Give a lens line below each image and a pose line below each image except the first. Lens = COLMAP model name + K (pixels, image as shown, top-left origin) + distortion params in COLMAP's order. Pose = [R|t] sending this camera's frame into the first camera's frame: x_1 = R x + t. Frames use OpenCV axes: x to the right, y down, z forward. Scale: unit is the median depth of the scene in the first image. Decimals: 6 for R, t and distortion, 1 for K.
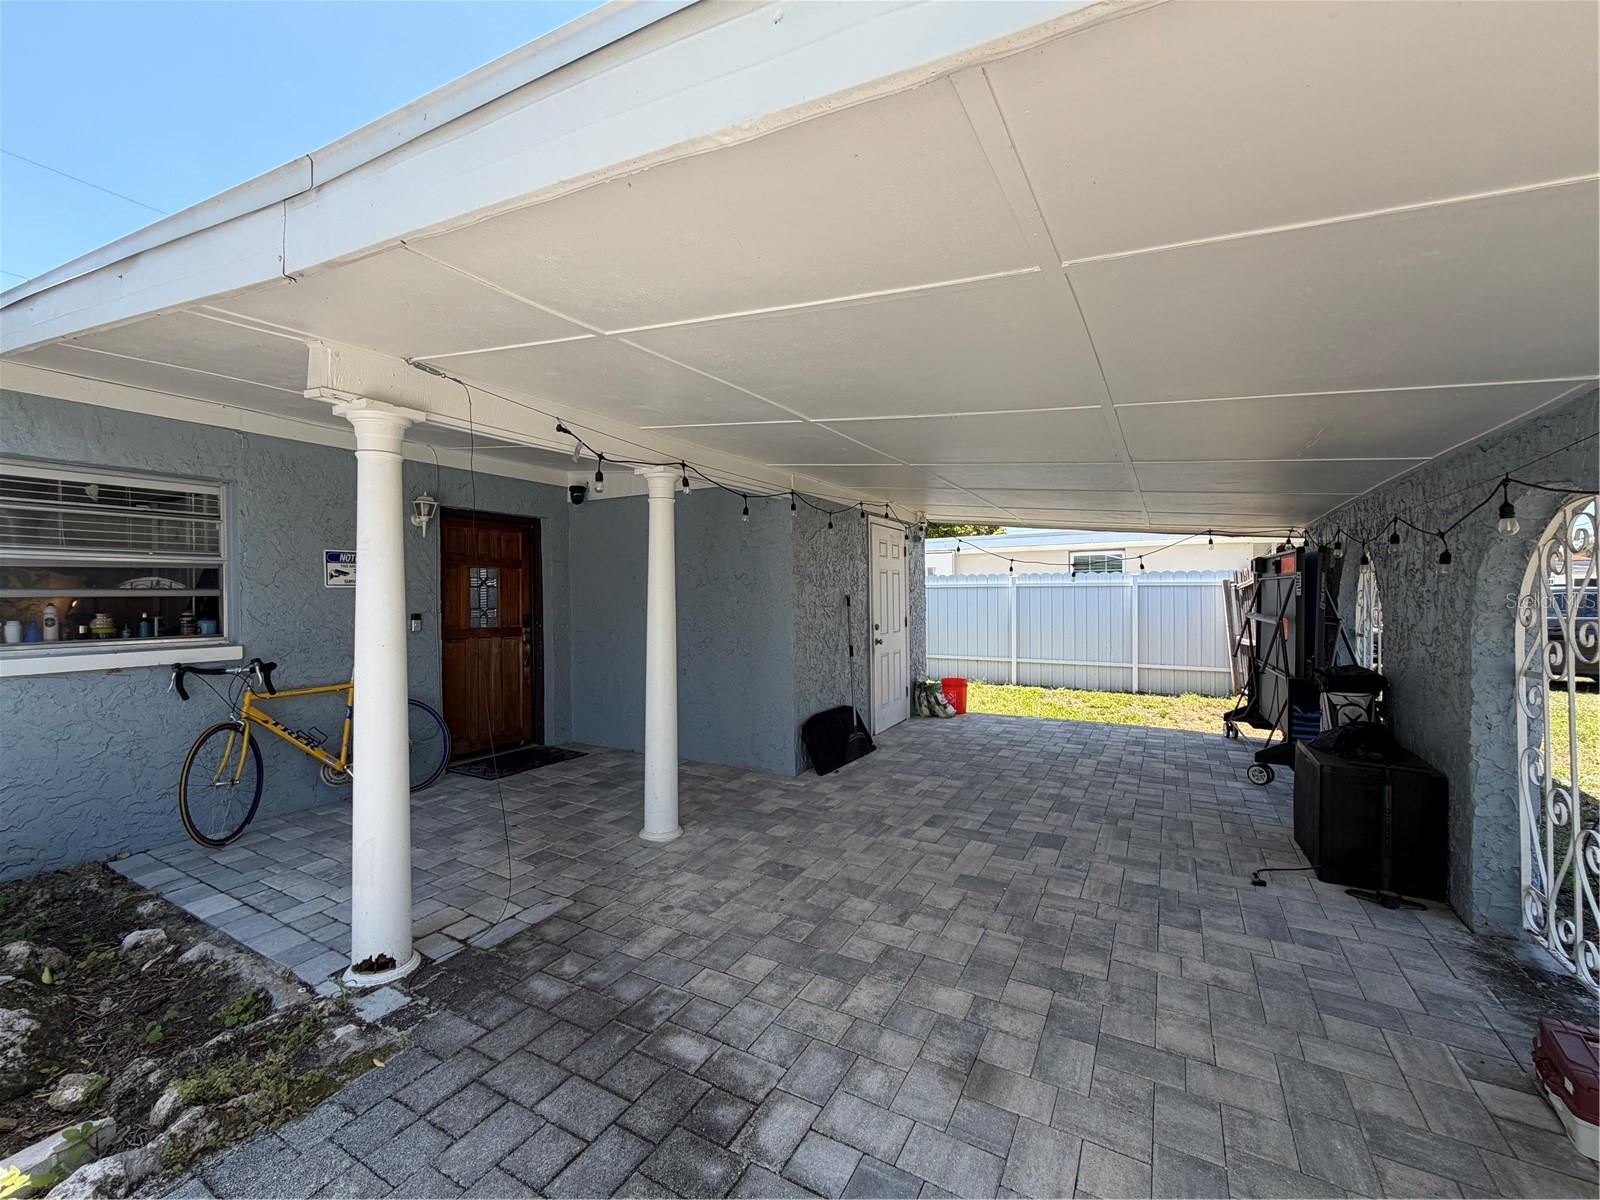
lens RADIAL K [[638.4, 0, 803.3], [0, 638.4, 598.8], [0, 0, 1]] dist [0.000075, -0.000161]
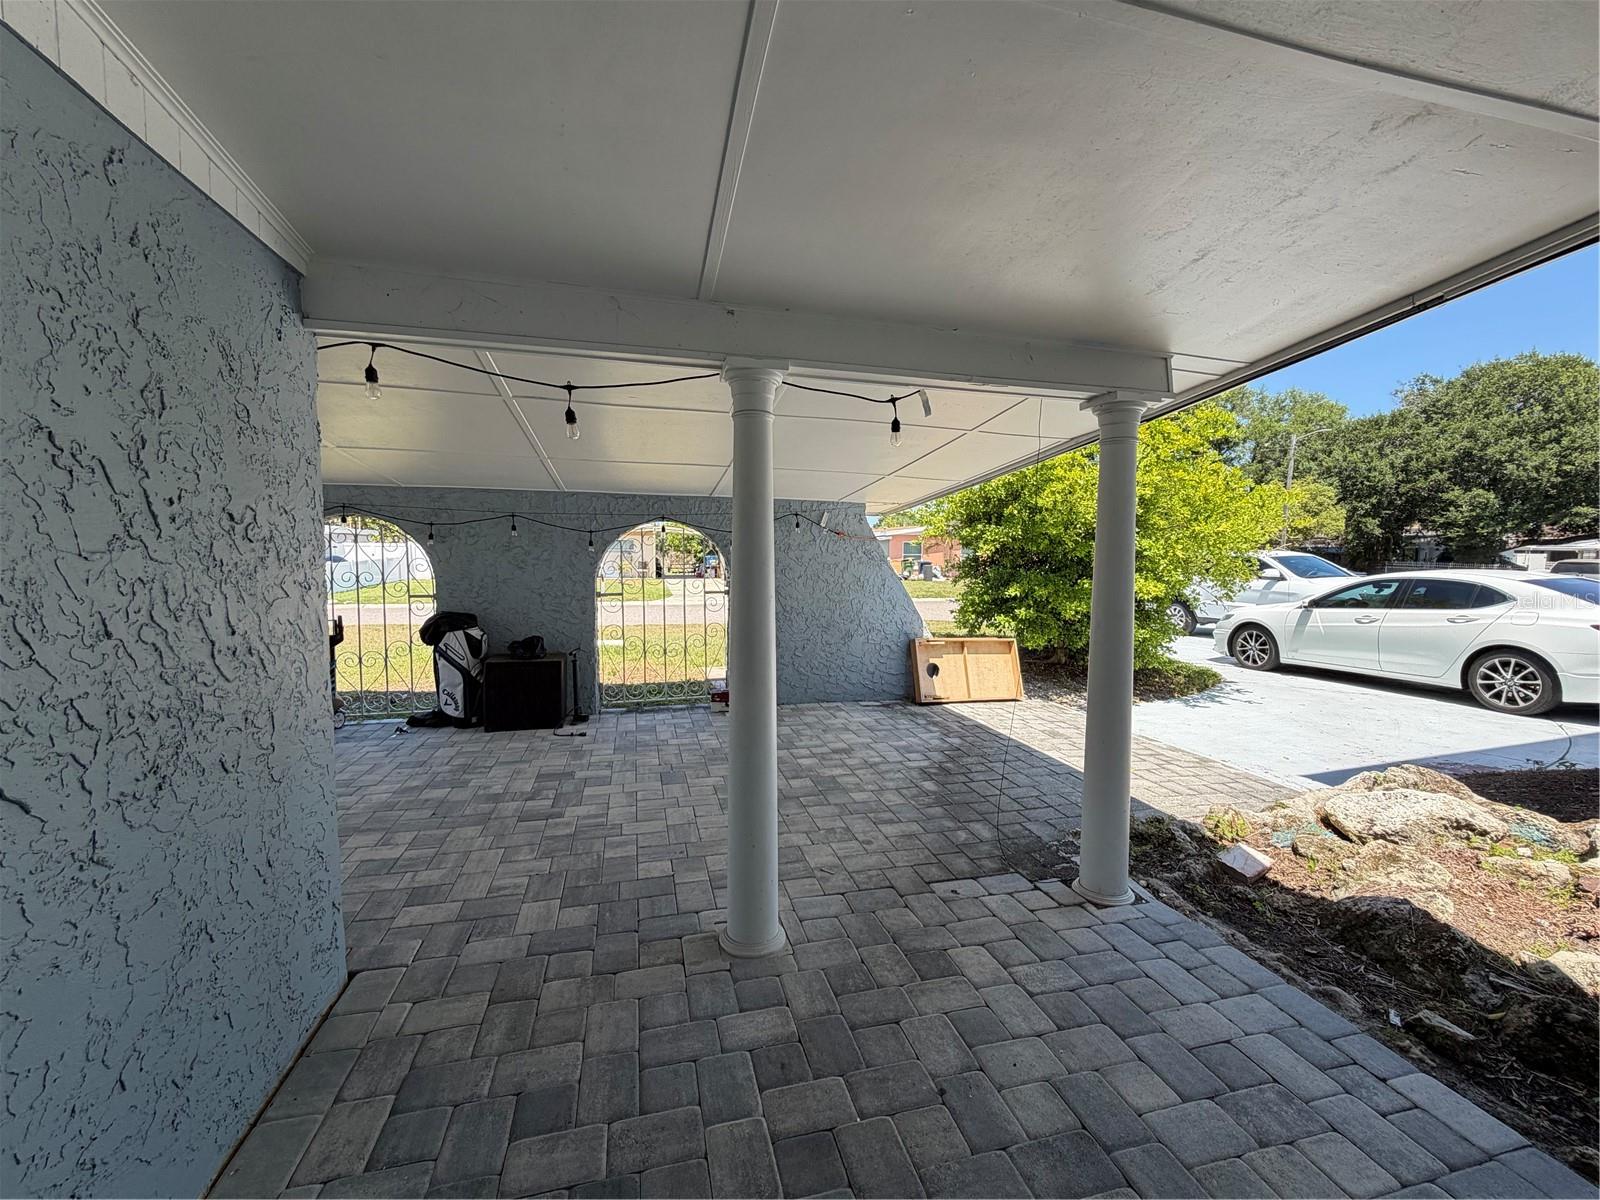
lens RADIAL K [[638.4, 0, 803.3], [0, 638.4, 598.8], [0, 0, 1]] dist [0.000075, -0.000161]
pose [[-0.683789, -0.050641, 0.727921, -0.995736], [0.004378, 0.997286, 0.073493, -0.028516], [-0.729667, 0.053441, -0.681711, 1.943200]]
